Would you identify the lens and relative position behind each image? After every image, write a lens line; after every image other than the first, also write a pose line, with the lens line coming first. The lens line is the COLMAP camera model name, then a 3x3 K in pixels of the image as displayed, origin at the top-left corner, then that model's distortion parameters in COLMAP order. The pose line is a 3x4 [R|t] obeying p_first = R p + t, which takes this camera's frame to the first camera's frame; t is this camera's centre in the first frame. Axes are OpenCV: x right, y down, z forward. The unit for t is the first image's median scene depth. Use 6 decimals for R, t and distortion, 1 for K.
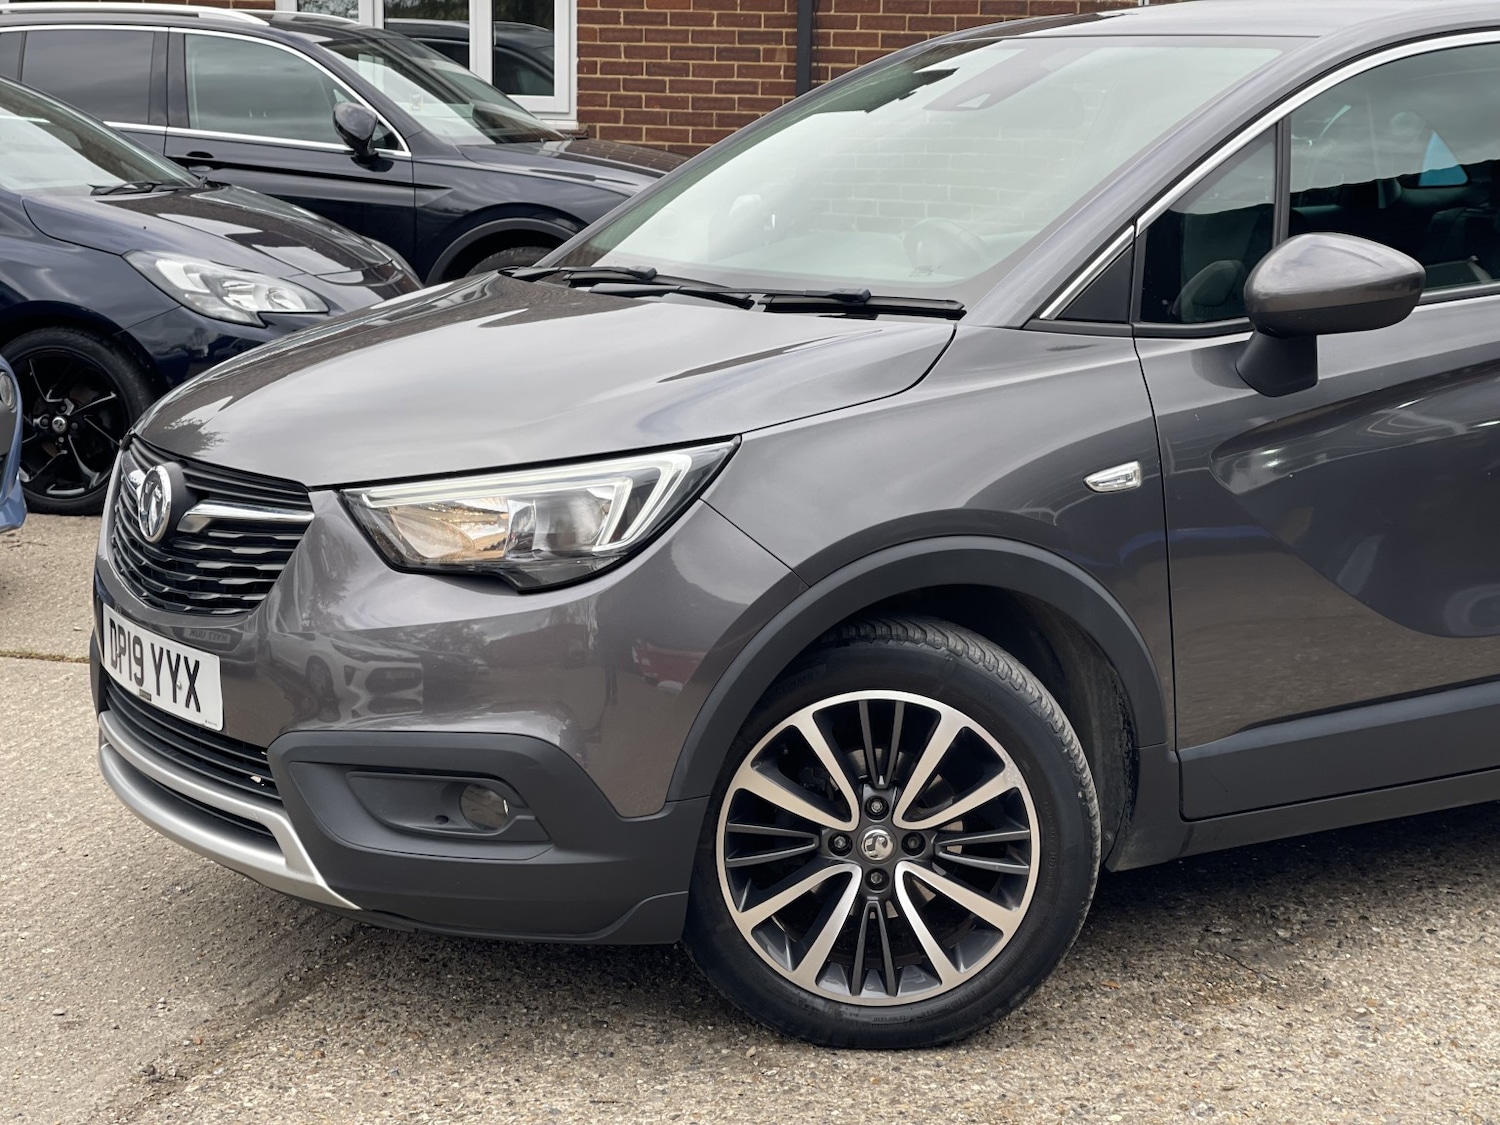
lens RADIAL K [[2786.2, 0, 749.3], [0, 2786.2, 545.6], [0, 0, 1]] dist [0.237338, -0.225439]
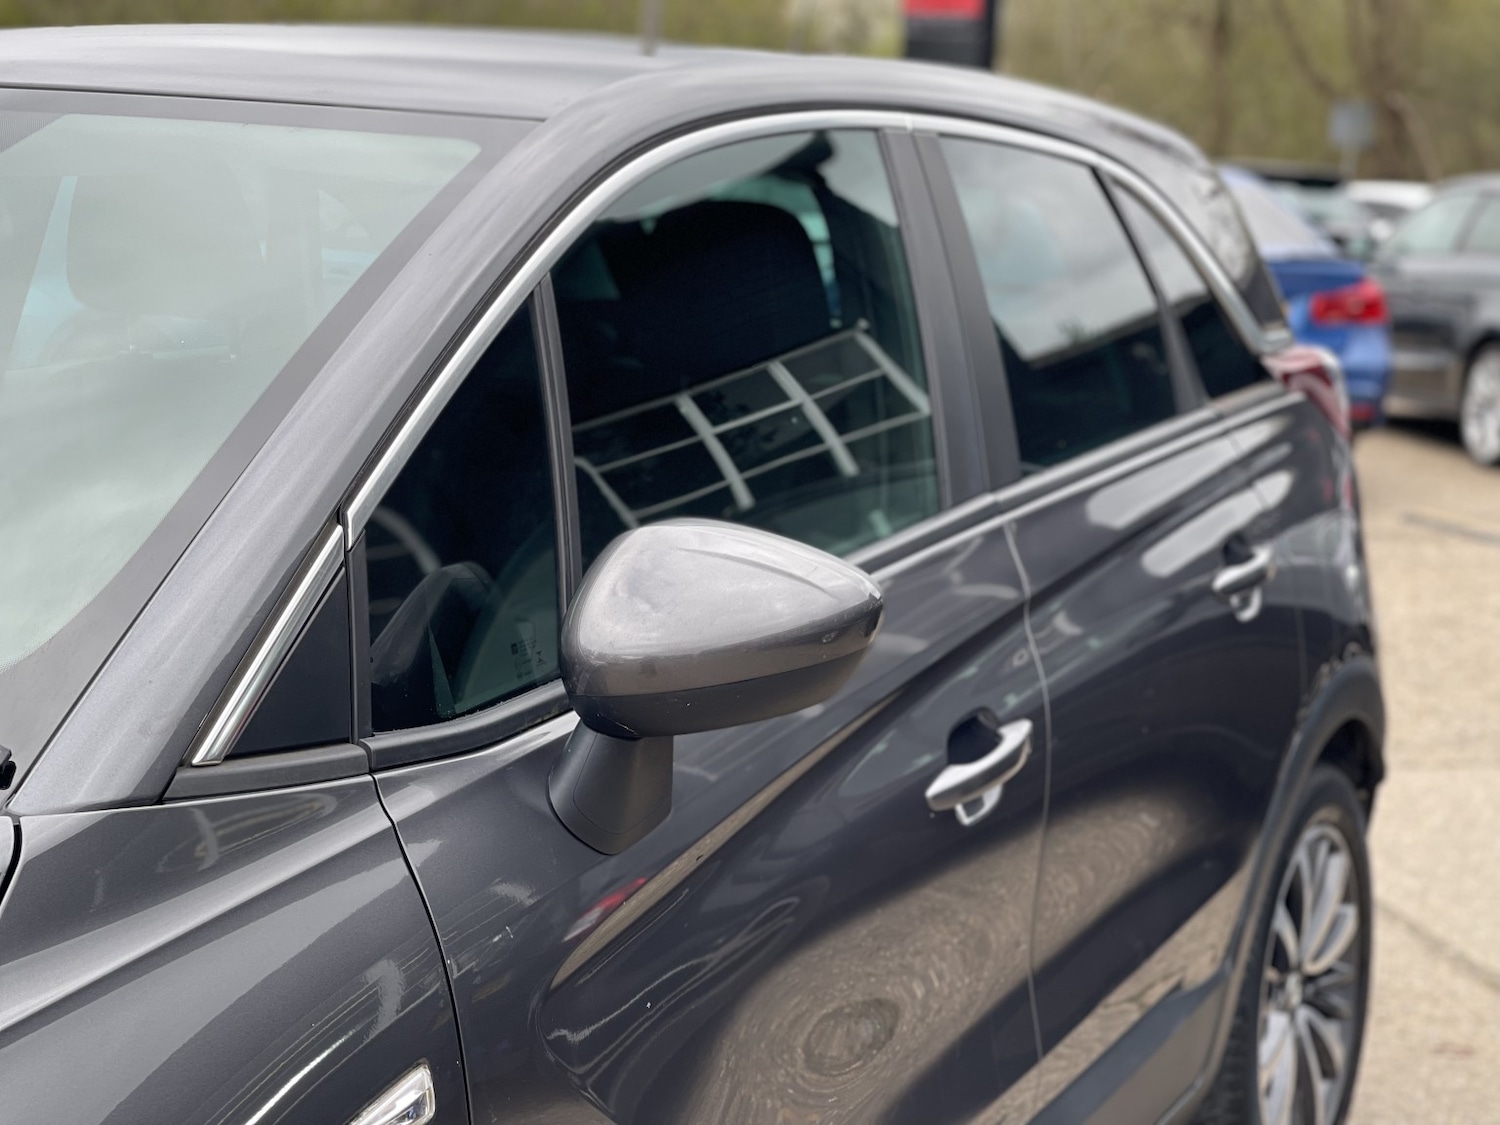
lens RADIAL K [[2786.2, 0, 749.3], [0, 2786.2, 545.6], [0, 0, 1]] dist [0.237338, -0.225439]
pose [[0.858552, -0.056057, 0.509653, -0.042317], [0.057632, 0.998257, 0.012713, -0.117810], [-0.509478, 0.018458, 0.860286, 0.595294]]
